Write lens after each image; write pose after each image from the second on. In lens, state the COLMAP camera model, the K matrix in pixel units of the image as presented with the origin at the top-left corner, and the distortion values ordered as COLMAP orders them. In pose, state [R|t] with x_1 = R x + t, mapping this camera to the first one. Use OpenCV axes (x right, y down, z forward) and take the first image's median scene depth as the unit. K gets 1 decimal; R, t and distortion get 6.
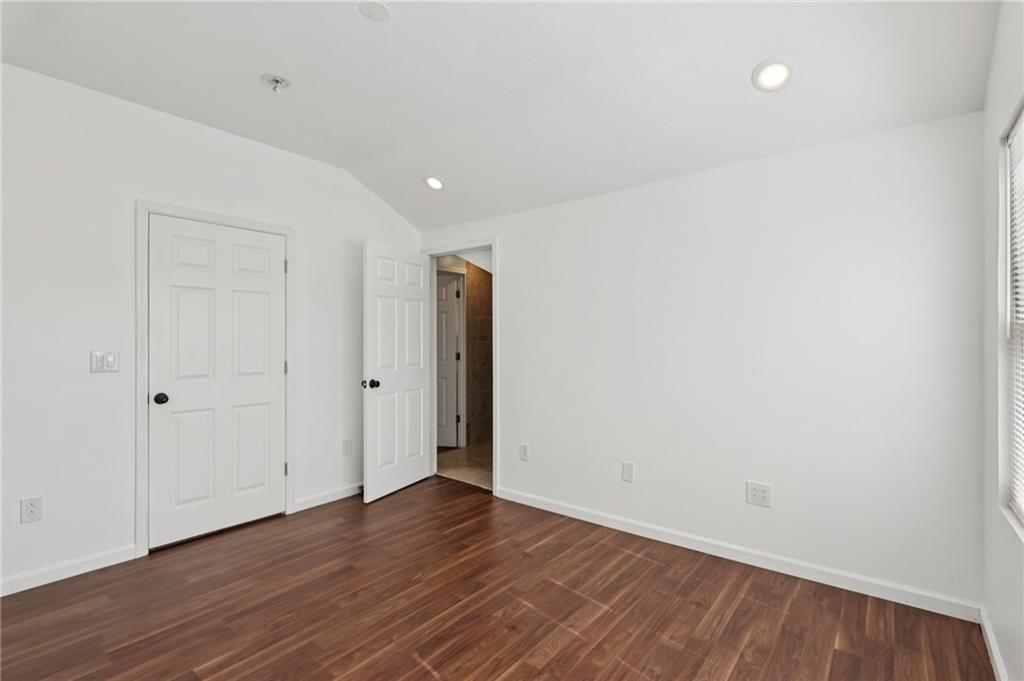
lens RADIAL K [[475.0, 0, 514.4], [0, 475.0, 338.9], [0, 0, 1]] dist [0.005369, 0.000333]
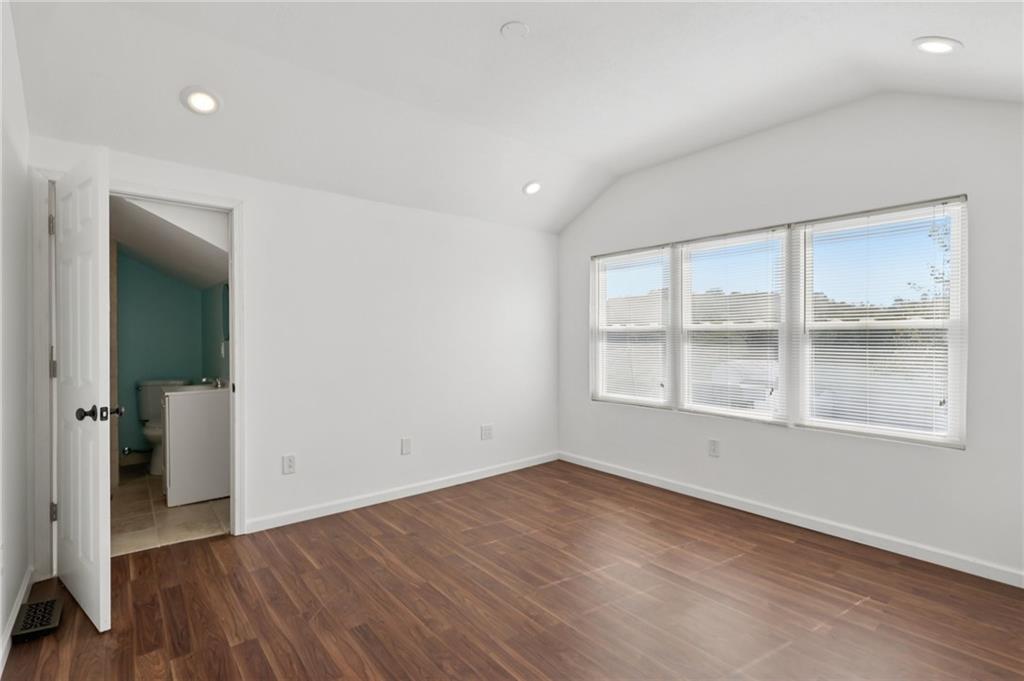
lens RADIAL K [[475.0, 0, 514.6], [0, 475.0, 340.9], [0, 0, 1]] dist [0.005369, 0.000333]
pose [[0.202608, -0.005847, 0.979242, -1.050713], [-0.000650, 0.999981, 0.006105, 0.012214], [-0.979260, -0.001873, 0.202601, 0.602743]]
